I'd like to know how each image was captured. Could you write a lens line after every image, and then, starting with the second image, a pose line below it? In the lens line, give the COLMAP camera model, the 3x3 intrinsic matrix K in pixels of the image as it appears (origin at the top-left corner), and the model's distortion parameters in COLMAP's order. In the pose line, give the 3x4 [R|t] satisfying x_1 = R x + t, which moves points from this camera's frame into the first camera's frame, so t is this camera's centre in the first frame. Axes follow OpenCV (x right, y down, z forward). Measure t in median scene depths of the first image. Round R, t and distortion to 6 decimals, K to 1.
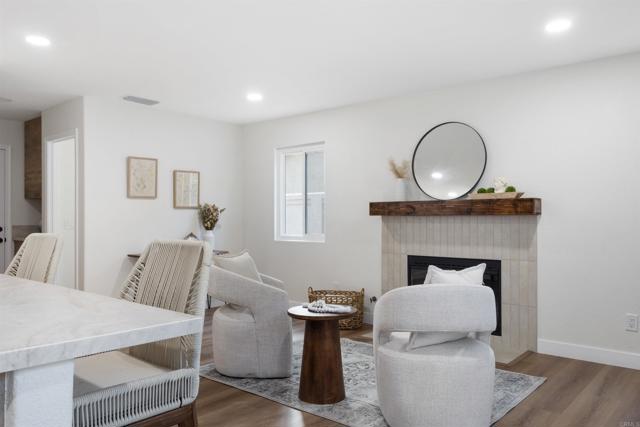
lens RADIAL K [[484.6, 0, 314.1], [0, 484.6, 213.5], [0, 0, 1]] dist [0.003059, 0.009307]
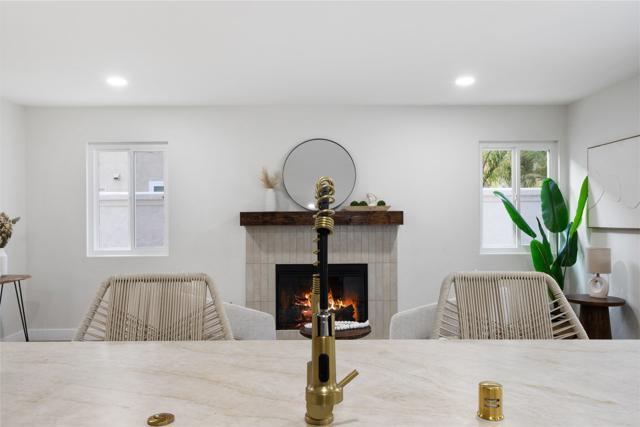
lens RADIAL K [[484.6, 0, 318.2], [0, 484.6, 214.5], [0, 0, 1]] dist [0.003059, 0.009307]
pose [[0.754319, 0.000009, 0.656509, -0.412542], [-0.000316, 1.000000, 0.000350, -0.019424], [-0.656508, -0.000471, 0.754319, 0.178687]]
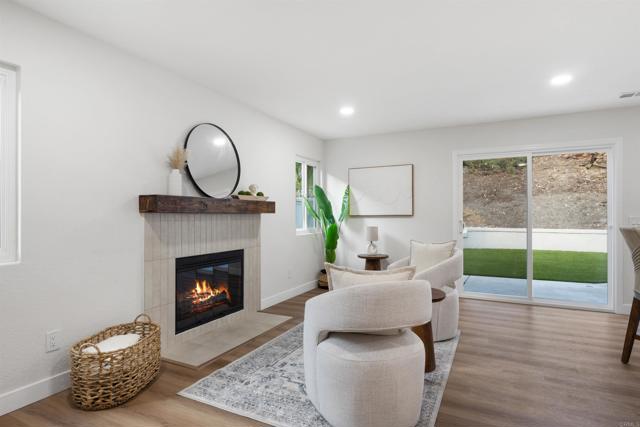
lens RADIAL K [[357.8, 0, 315.0], [0, 357.8, 215.1], [0, 0, 1]] dist [0.047607, 0.001140]
pose [[-0.244458, 0.001061, 0.969659, -0.502459], [-0.008135, 0.999962, -0.003145, 0.008471], [-0.969626, -0.008657, -0.244440, 0.929500]]
